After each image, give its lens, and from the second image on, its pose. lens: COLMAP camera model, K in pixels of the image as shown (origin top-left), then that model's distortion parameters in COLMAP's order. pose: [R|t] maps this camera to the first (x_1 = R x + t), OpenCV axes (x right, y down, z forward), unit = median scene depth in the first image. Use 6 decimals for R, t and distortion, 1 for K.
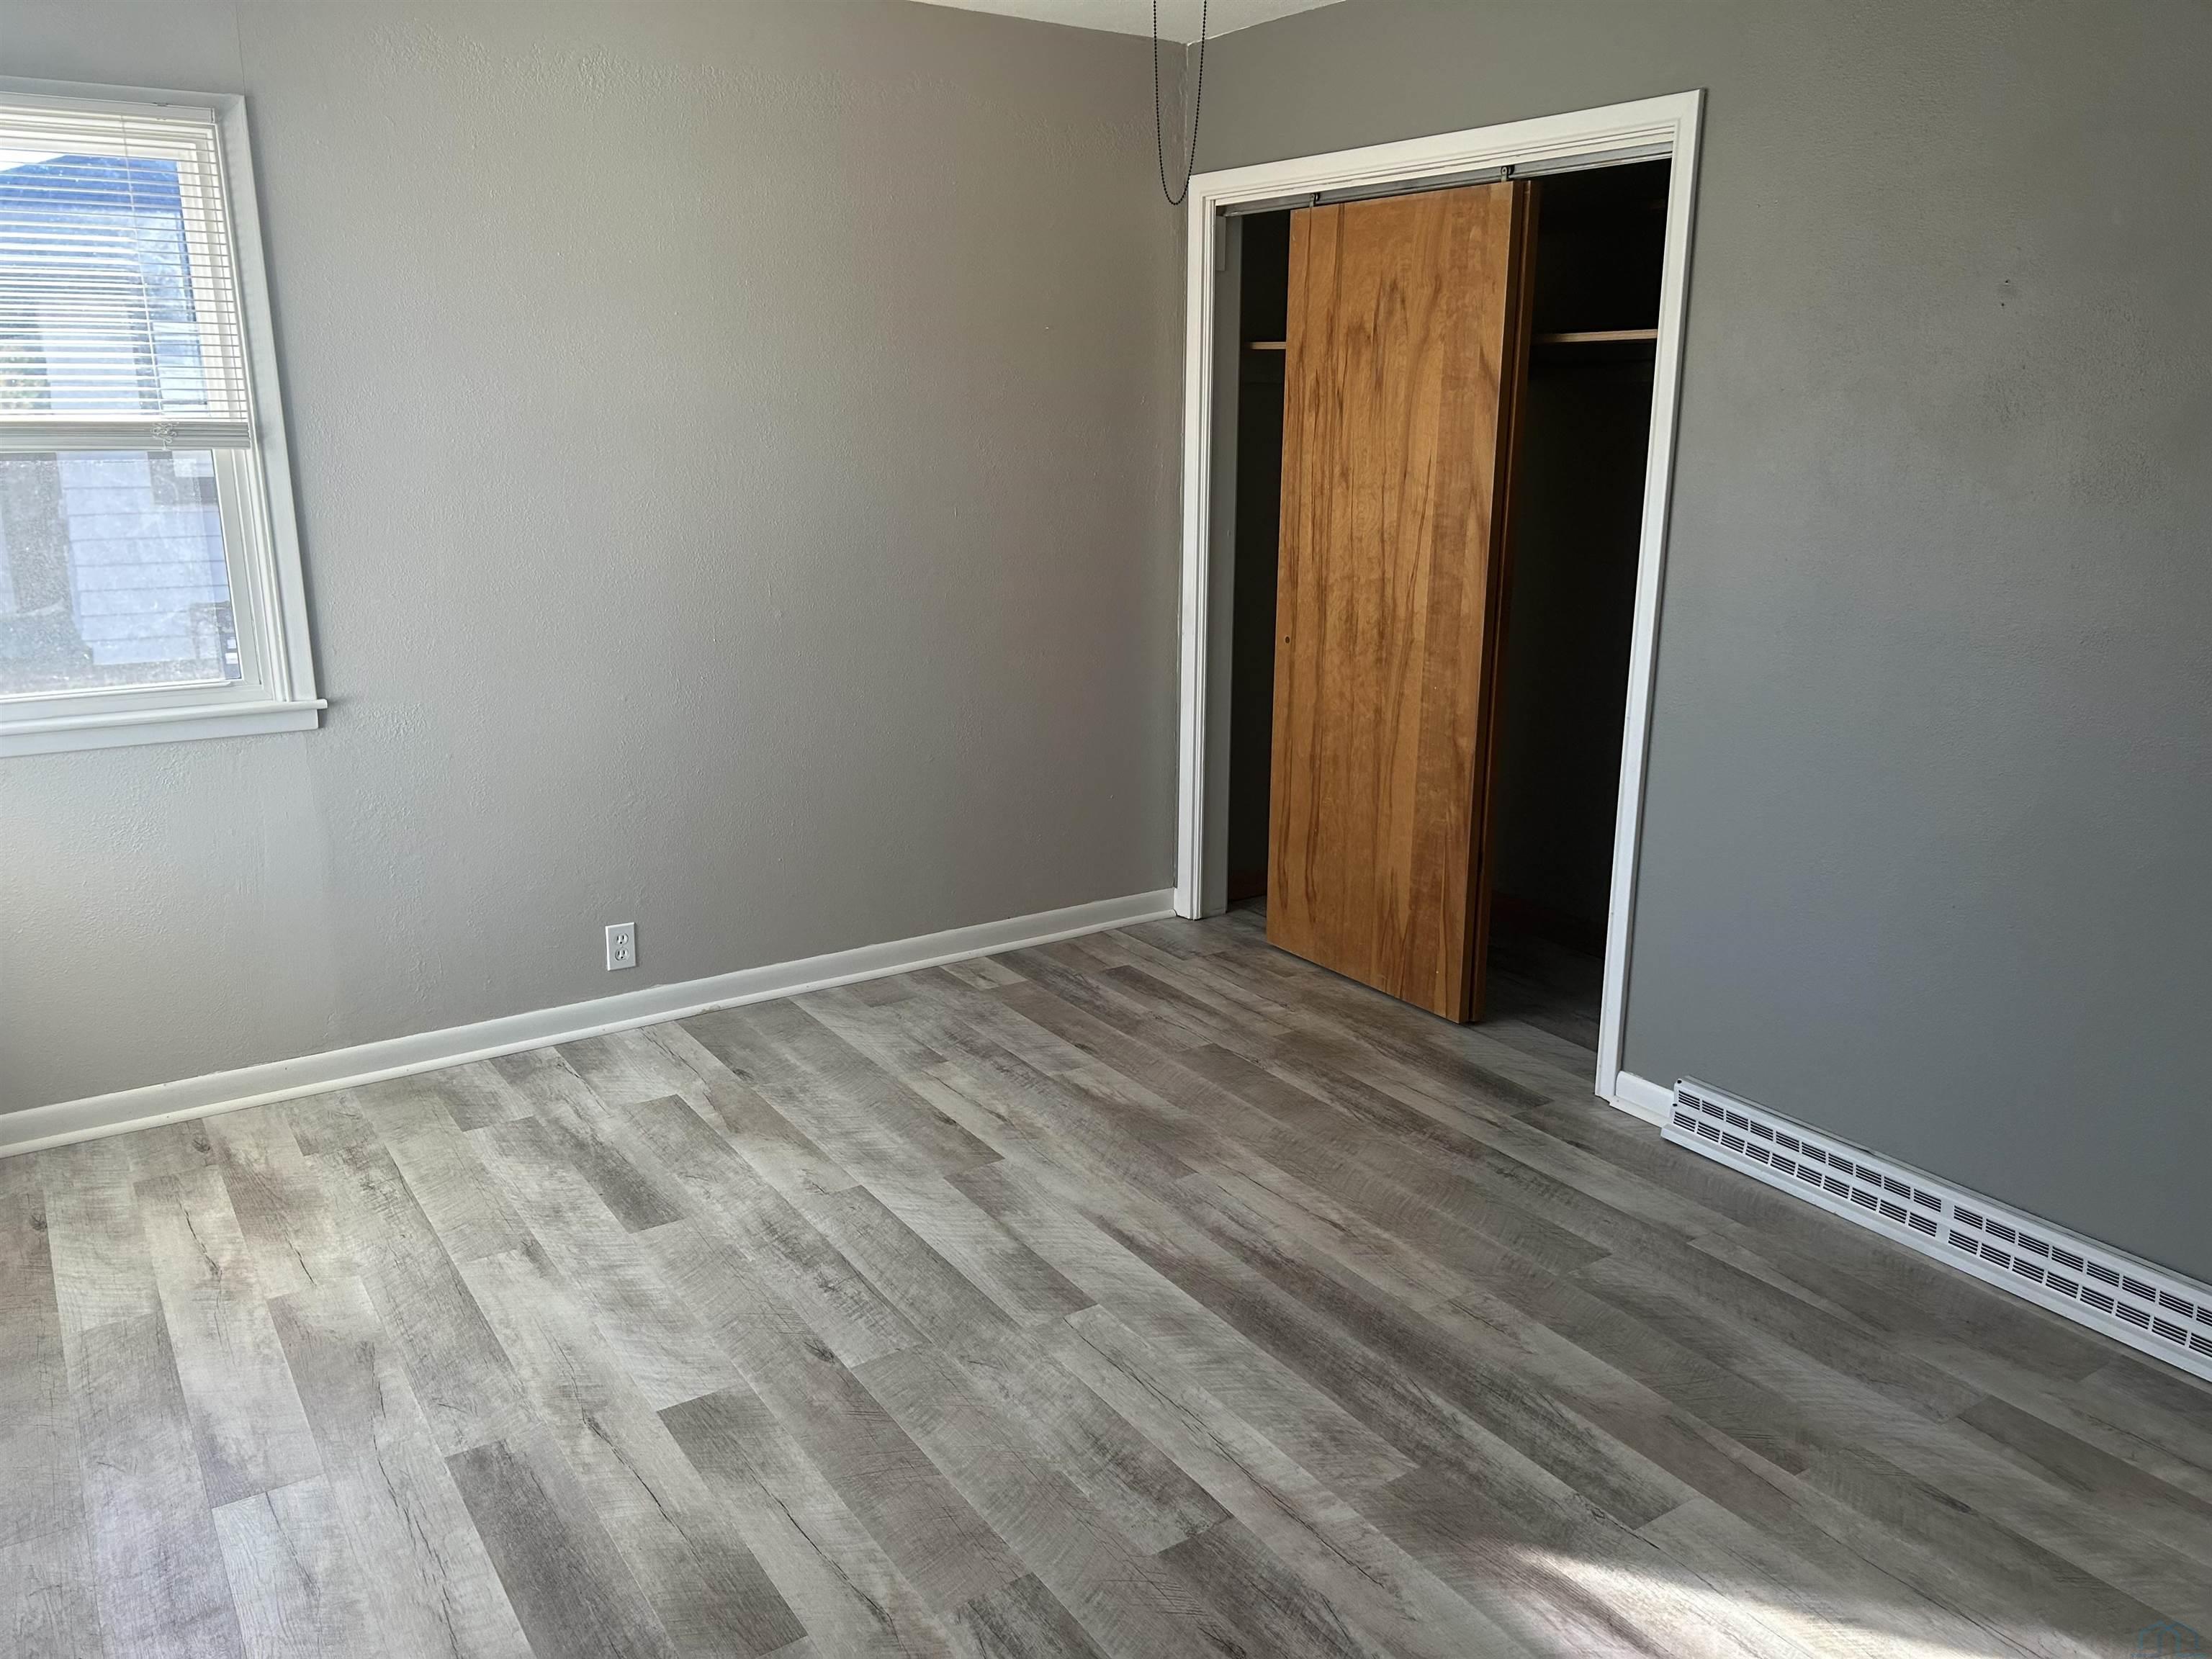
lens RADIAL K [[1646.4, 0, 1103.3], [0, 1646.4, 860.1], [0, 0, 1]] dist [-0.006459, 0.001241]
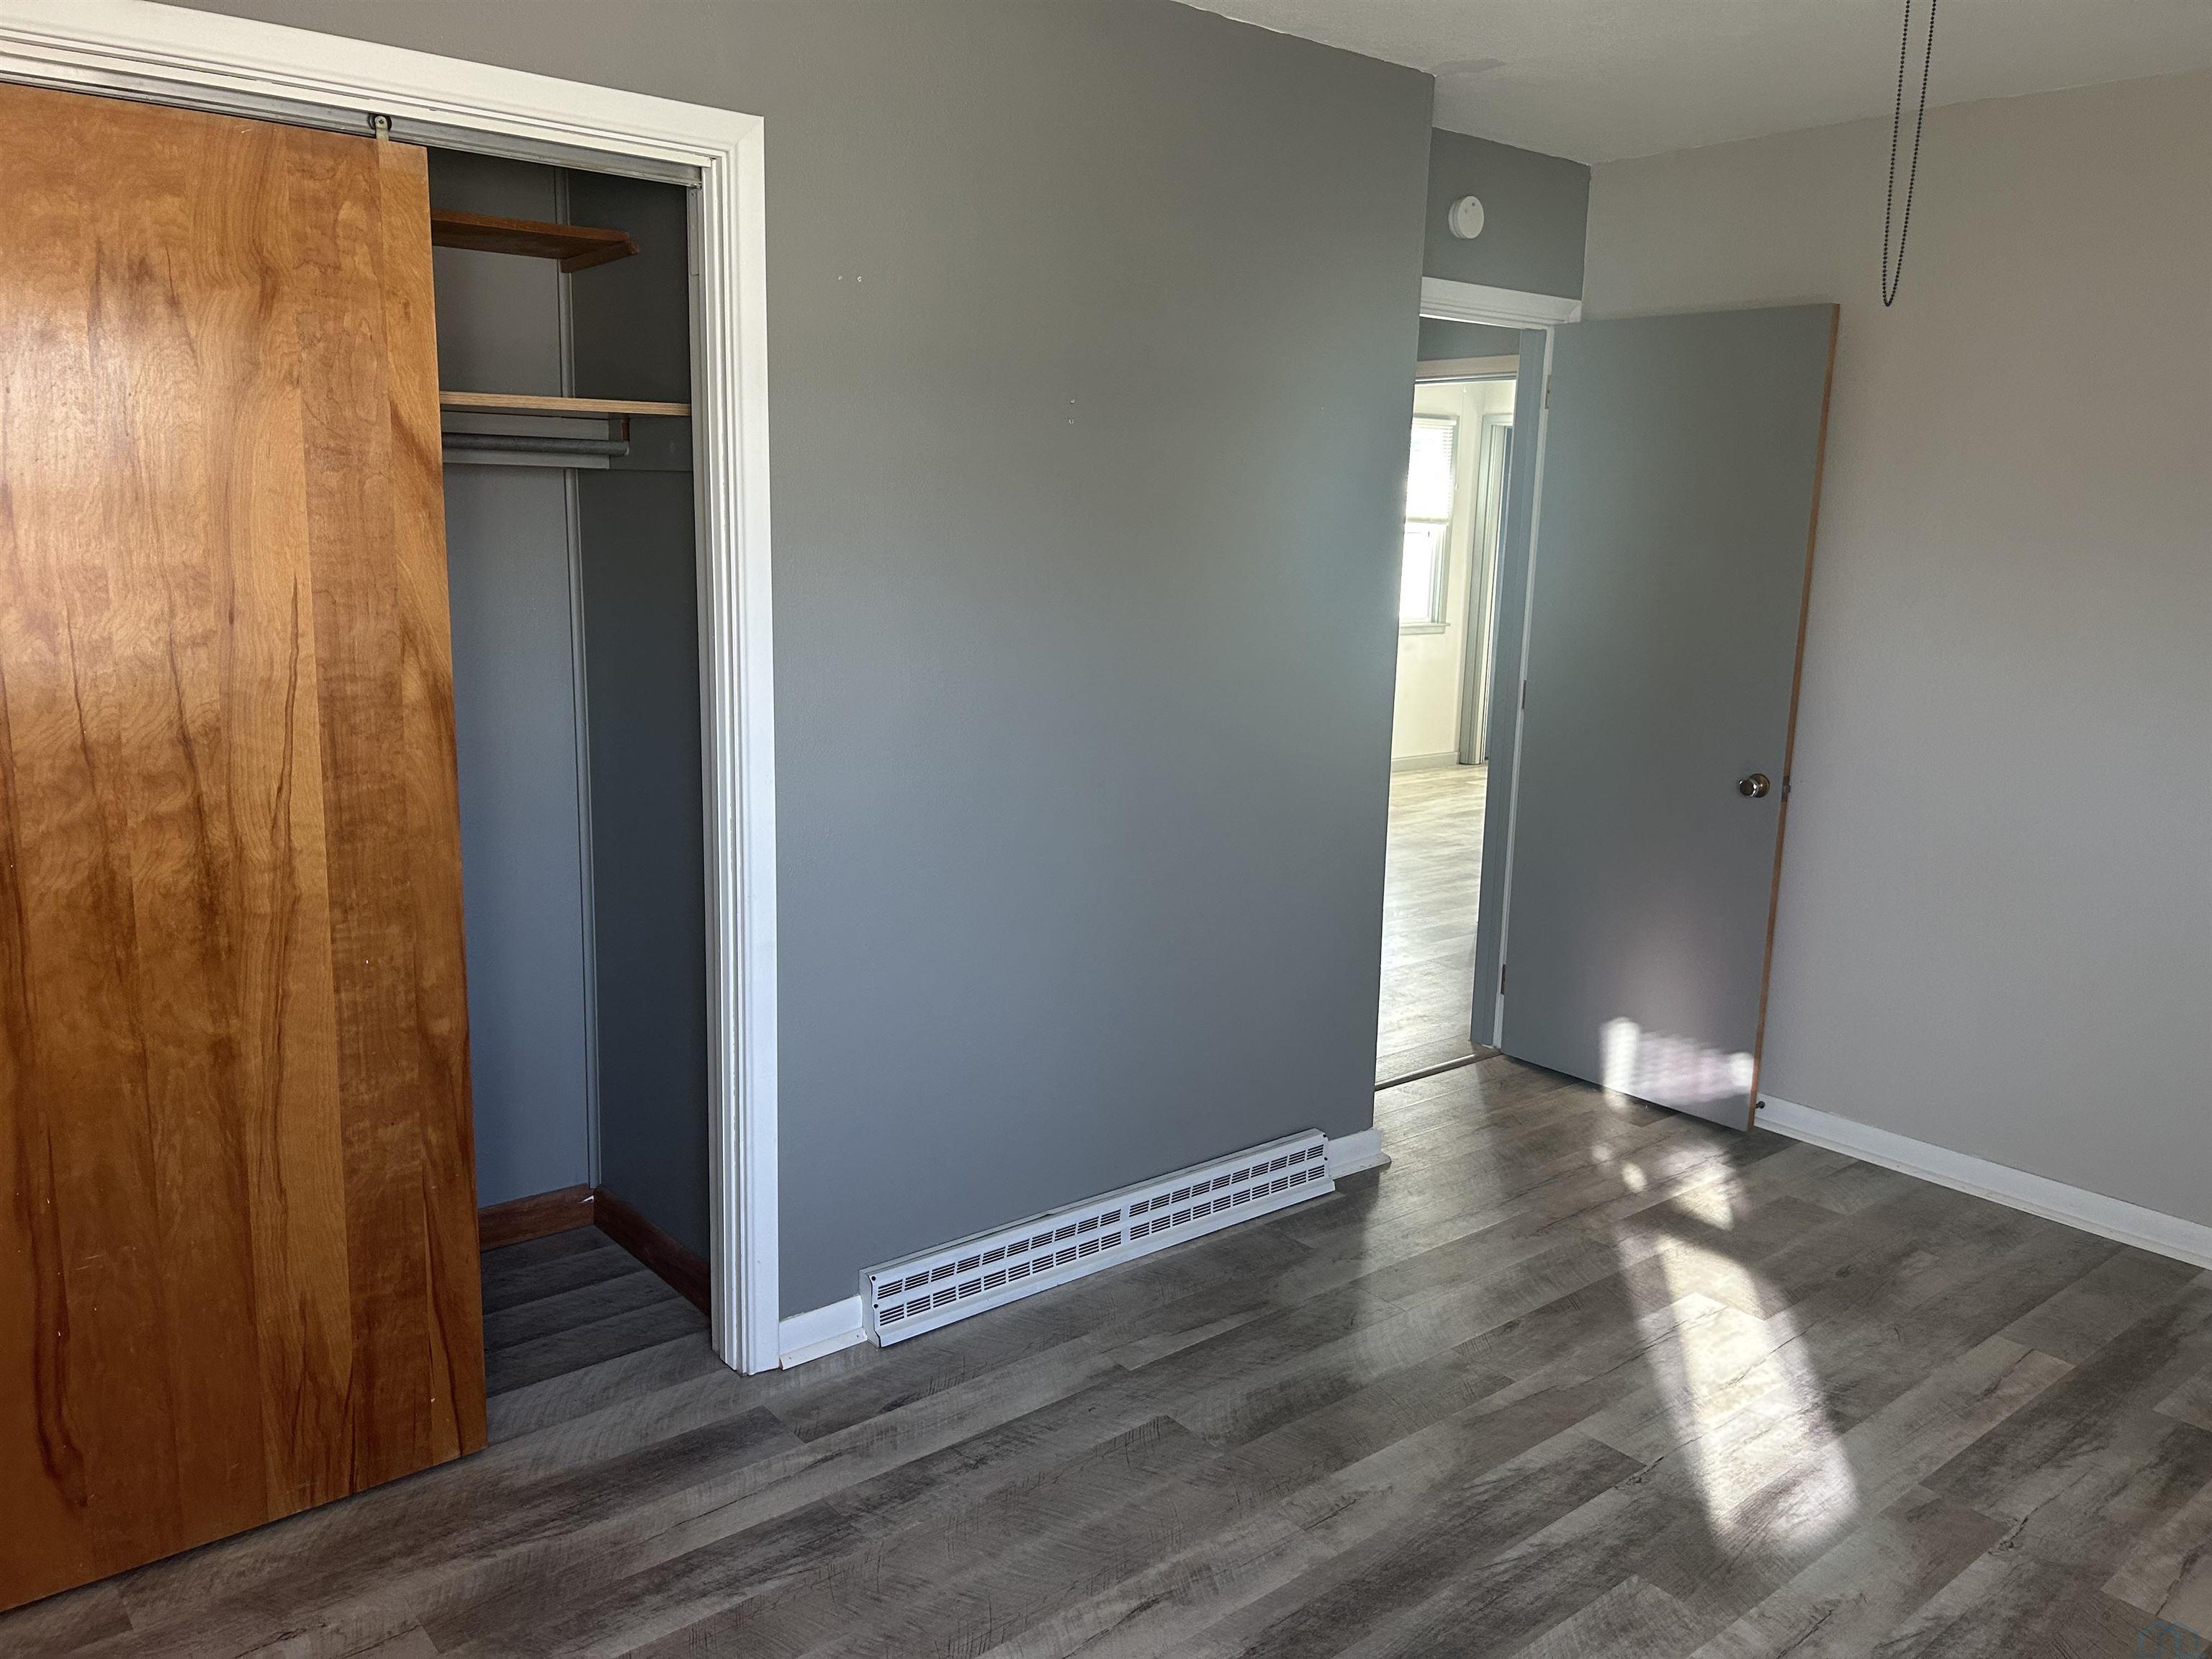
lens RADIAL K [[1666.7, 0, 1117.0], [0, 1666.7, 819.4], [0, 0, 1]] dist [0.037322, -0.038167]
pose [[-0.115976, -0.192370, 0.974445, -0.563848], [0.241692, 0.946111, 0.215542, -0.299569], [-0.963397, 0.260513, -0.063232, 1.046005]]
